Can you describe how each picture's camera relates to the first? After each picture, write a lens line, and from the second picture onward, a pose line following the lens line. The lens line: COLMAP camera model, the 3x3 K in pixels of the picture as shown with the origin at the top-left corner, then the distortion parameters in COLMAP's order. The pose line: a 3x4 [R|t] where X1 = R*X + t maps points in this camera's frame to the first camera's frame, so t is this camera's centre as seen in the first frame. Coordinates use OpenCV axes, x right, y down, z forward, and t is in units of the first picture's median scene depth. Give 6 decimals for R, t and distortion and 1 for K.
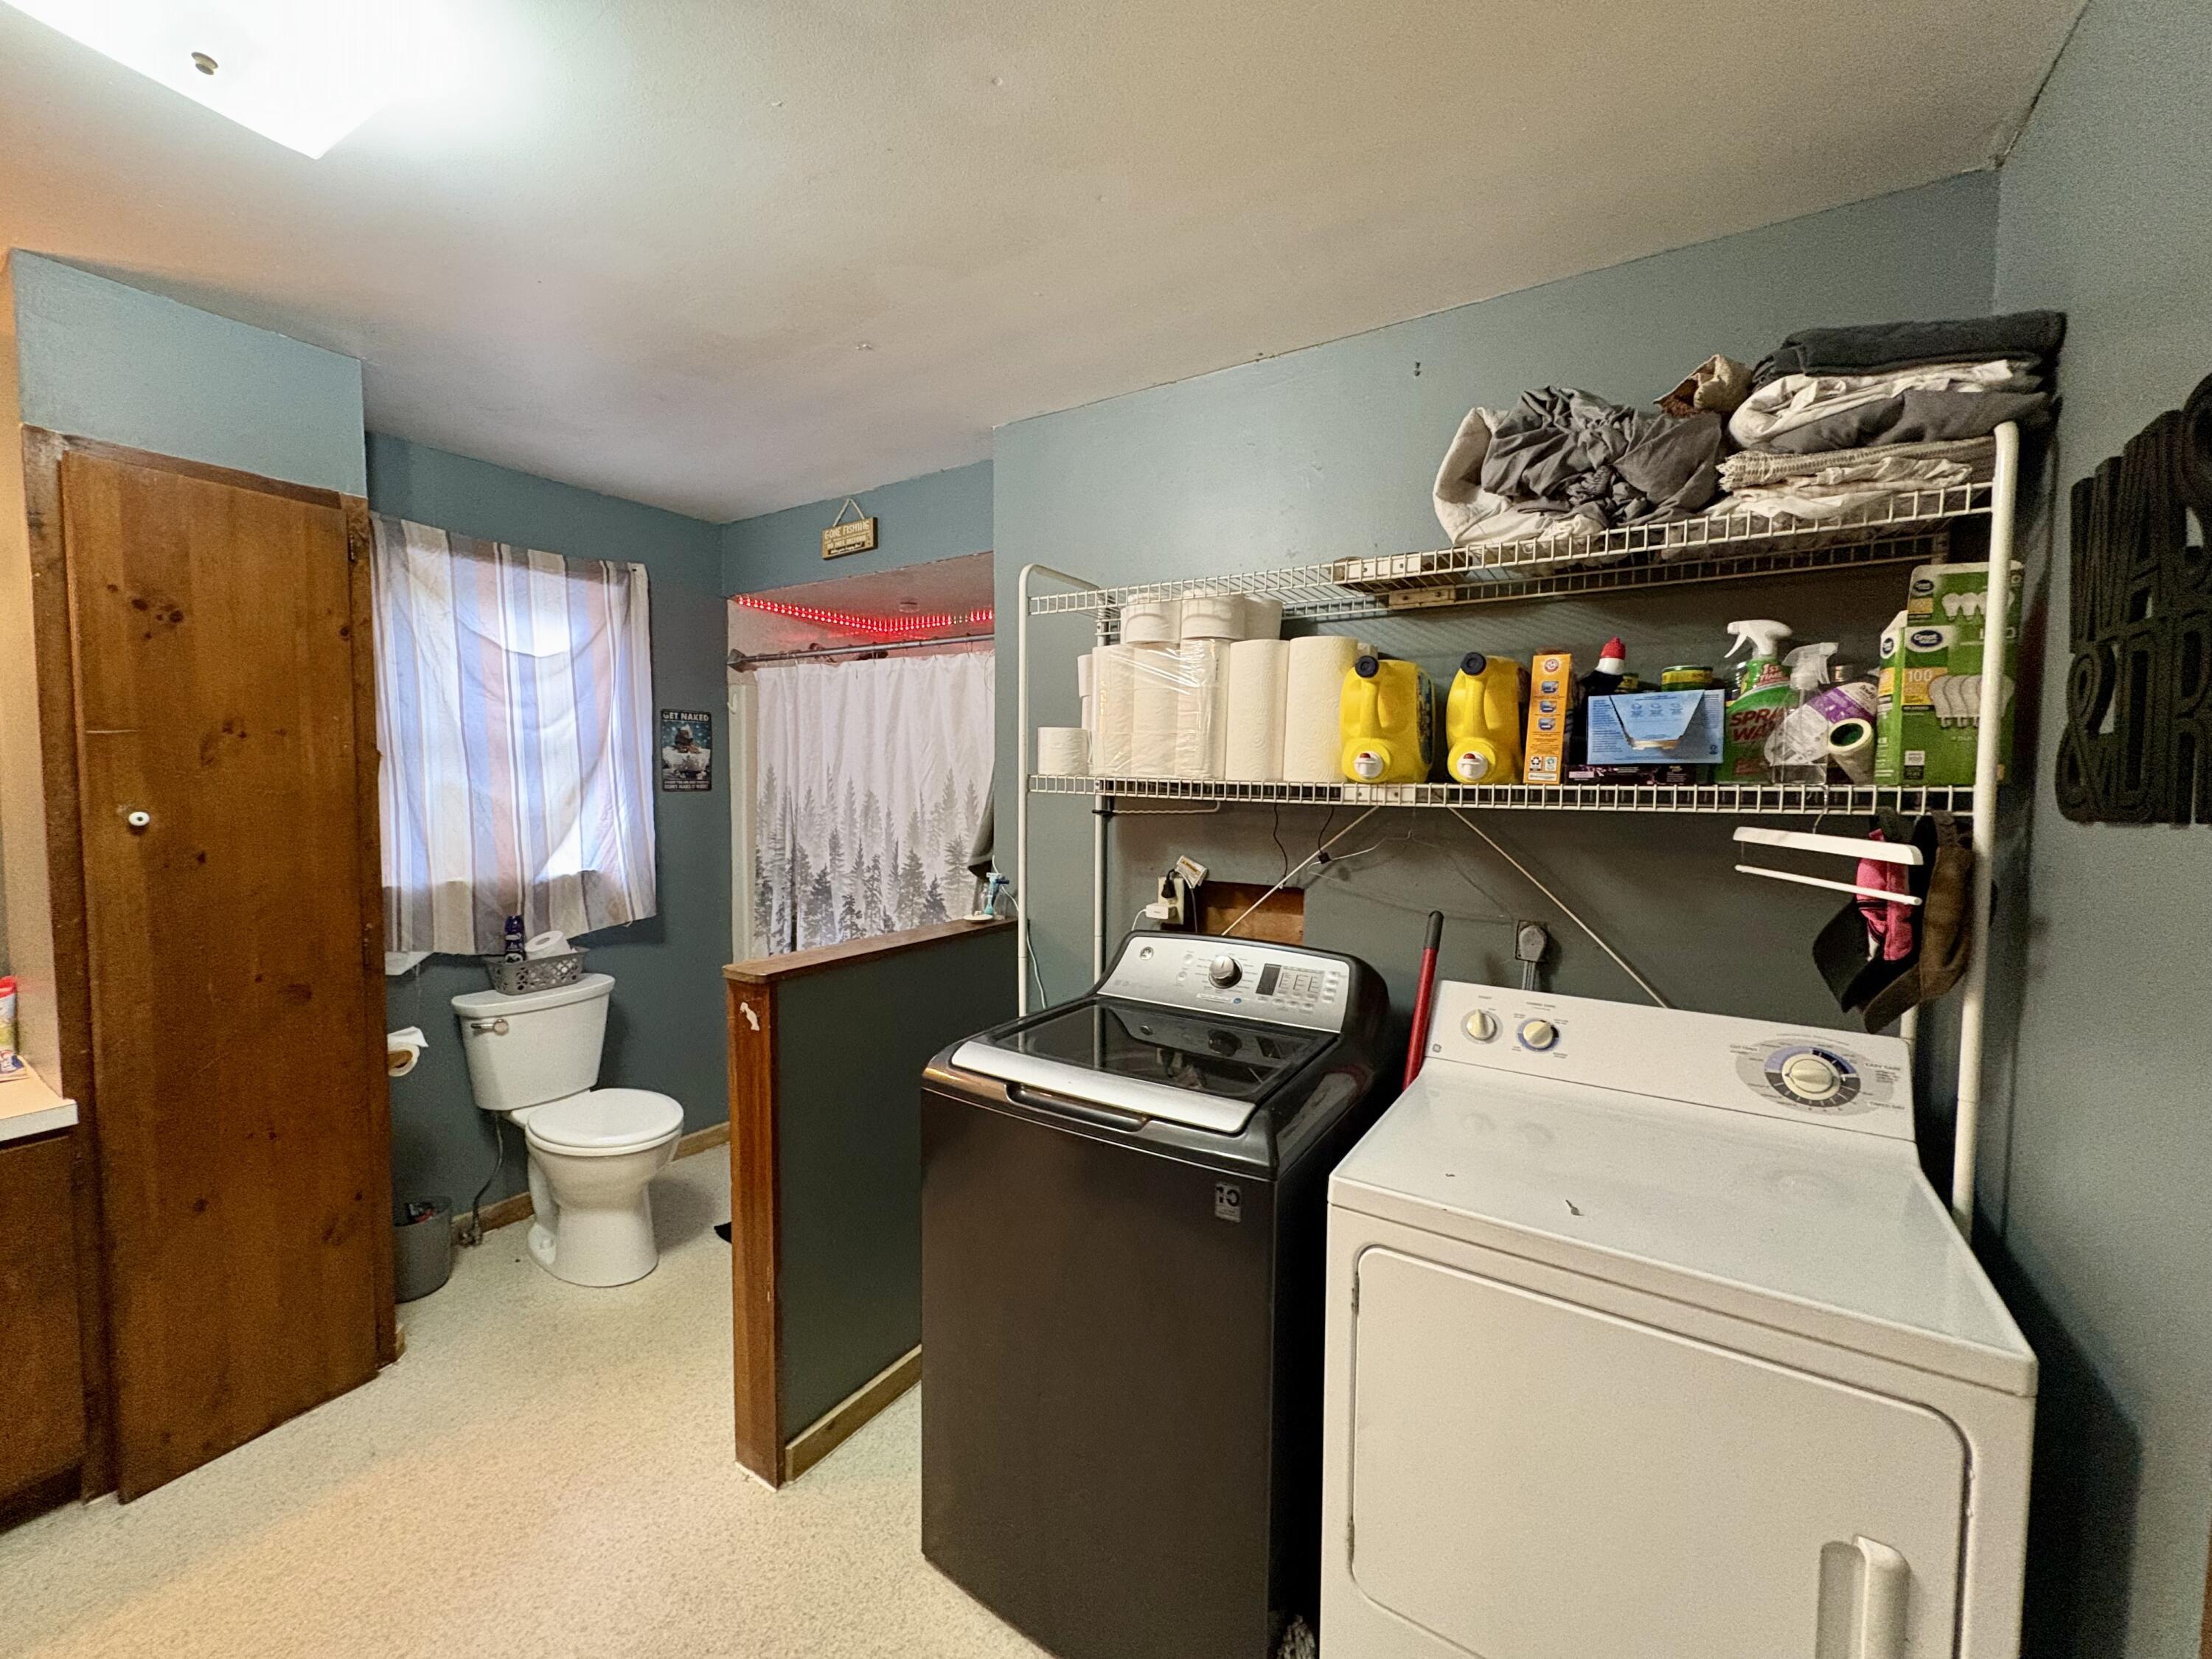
lens RADIAL K [[876.1, 0, 1103.7], [0, 876.1, 824.7], [0, 0, 1]] dist [-0.000261, 0.000177]
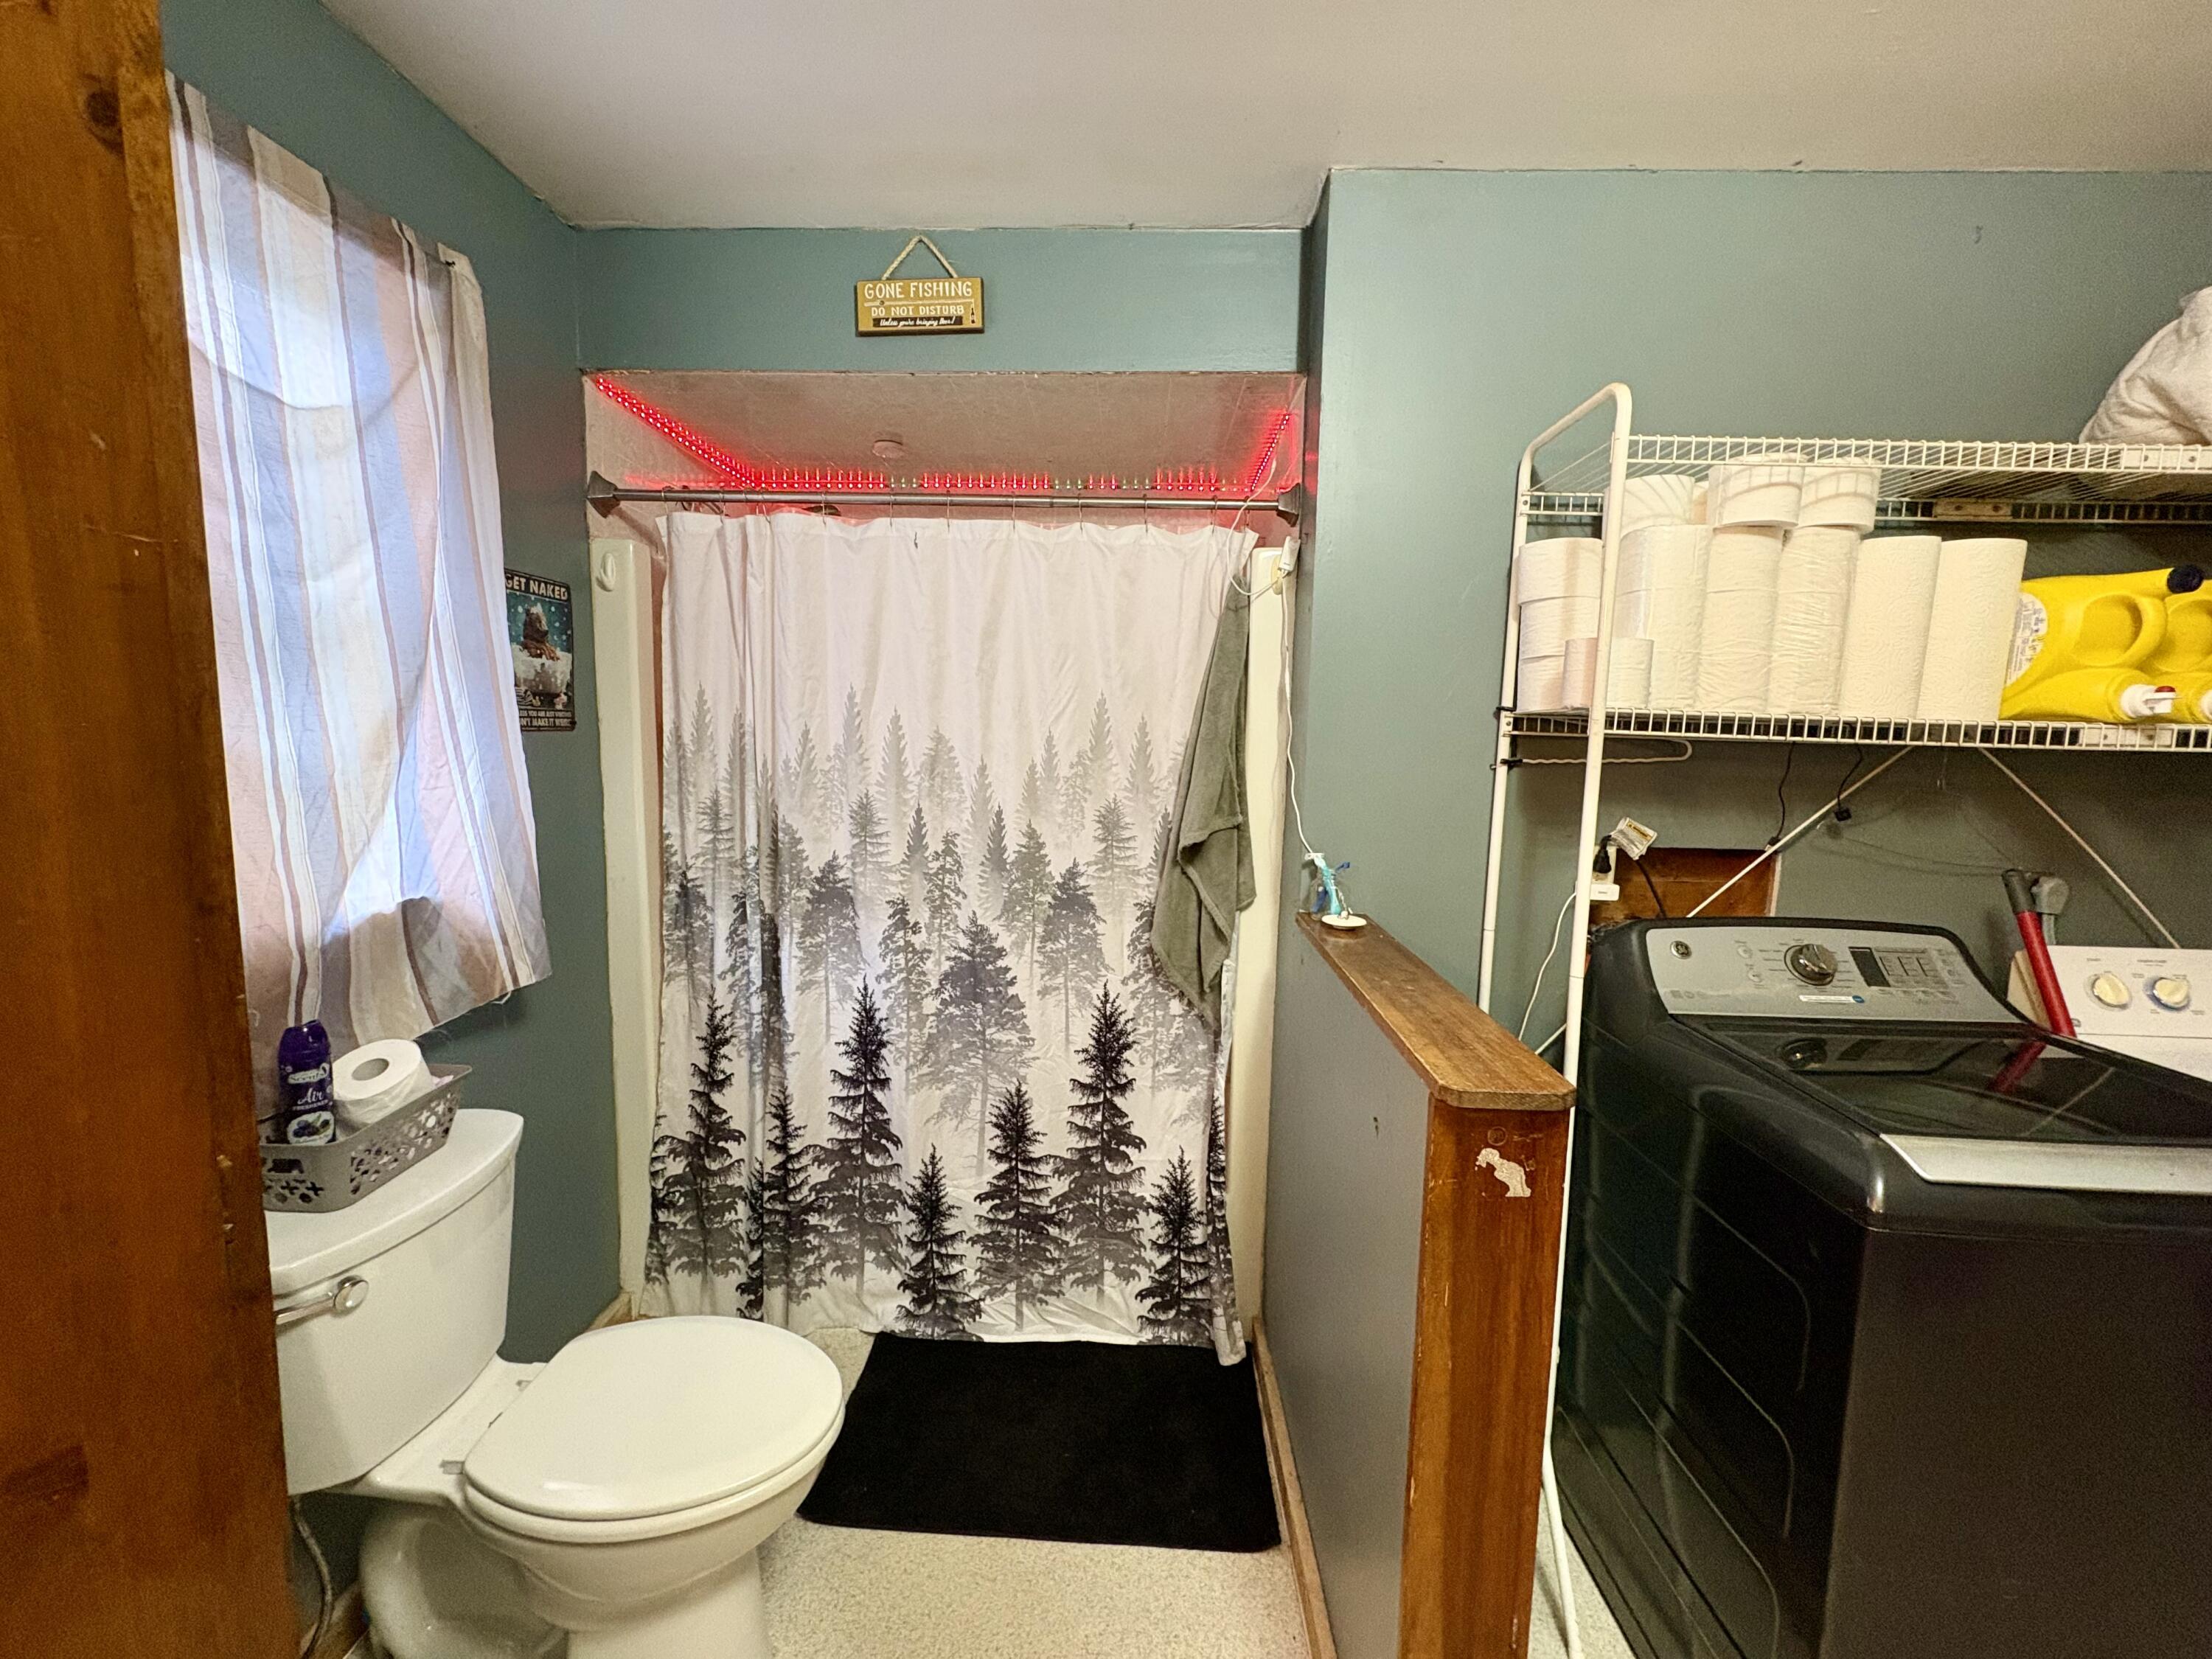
lens RADIAL K [[876.1, 0, 1103.7], [0, 876.1, 824.7], [0, 0, 1]] dist [-0.000261, 0.000177]
pose [[0.860813, -0.047882, 0.506664, -0.500467], [0.016697, 0.997685, 0.065918, -0.011965], [-0.508647, -0.048283, 0.859620, 0.406232]]
